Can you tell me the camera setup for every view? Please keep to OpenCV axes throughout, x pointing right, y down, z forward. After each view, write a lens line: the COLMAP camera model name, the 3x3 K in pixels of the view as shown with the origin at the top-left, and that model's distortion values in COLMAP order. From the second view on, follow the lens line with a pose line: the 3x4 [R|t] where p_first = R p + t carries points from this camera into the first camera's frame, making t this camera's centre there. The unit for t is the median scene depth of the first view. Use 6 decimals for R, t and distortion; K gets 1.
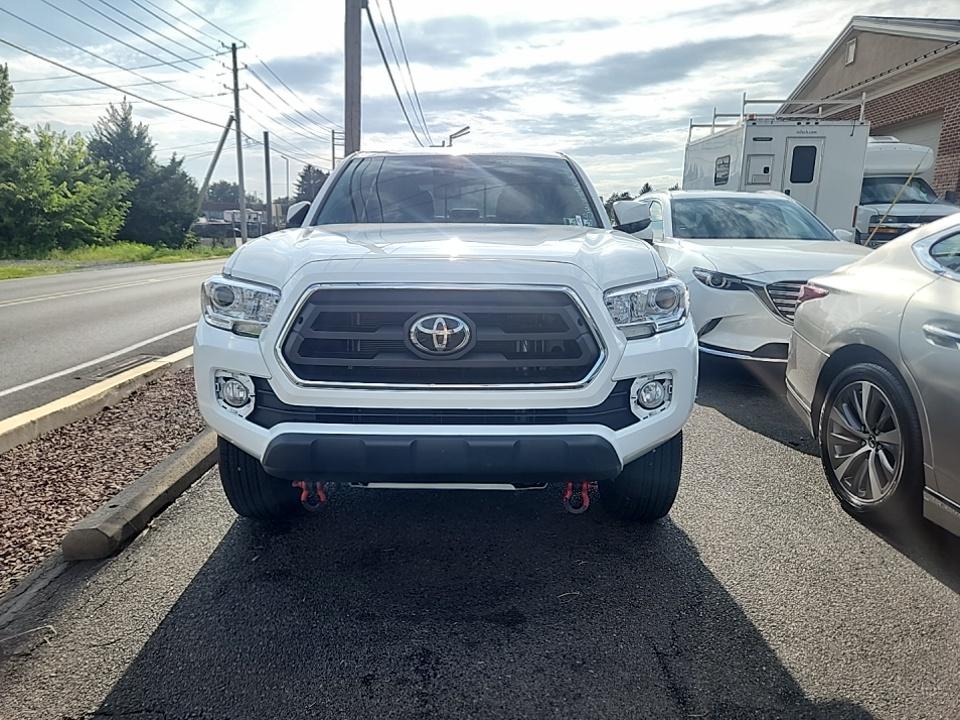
lens RADIAL K [[650.6, 0, 478.2], [0, 650.6, 360.4], [0, 0, 1]] dist [0.052872, -0.046945]
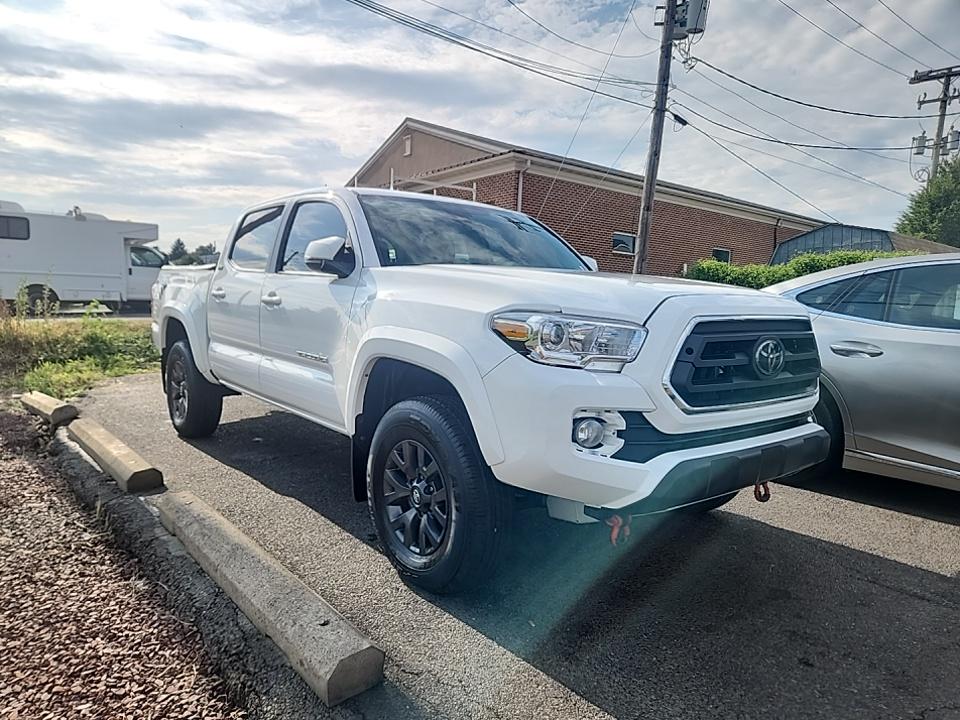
lens RADIAL K [[650.6, 0, 480.5], [0, 650.6, 356.4], [0, 0, 1]] dist [0.052872, -0.046945]
pose [[0.774561, -0.042258, 0.631086, -0.785715], [0.101525, 0.993135, -0.058106, -0.016197], [-0.624298, 0.109077, 0.773534, 0.253574]]
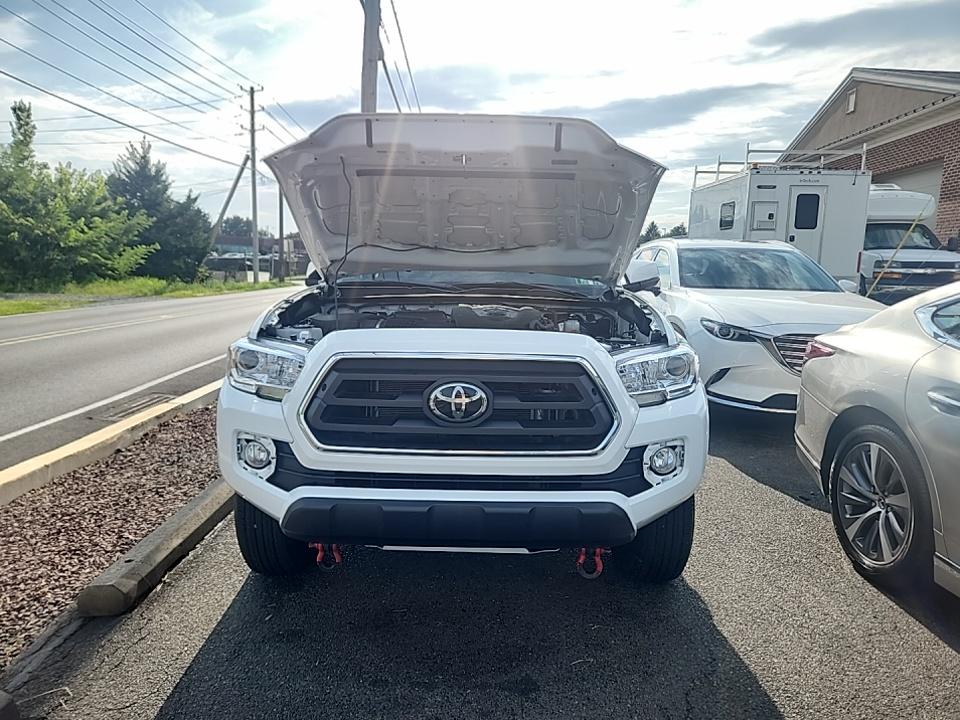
lens RADIAL K [[650.6, 0, 482.9], [0, 650.6, 352.3], [0, 0, 1]] dist [0.052872, -0.046945]
pose [[0.999942, 0.009852, -0.004356, -0.010072], [-0.010116, 0.997808, -0.065394, -0.033431], [0.003703, 0.065434, 0.997850, -0.023015]]
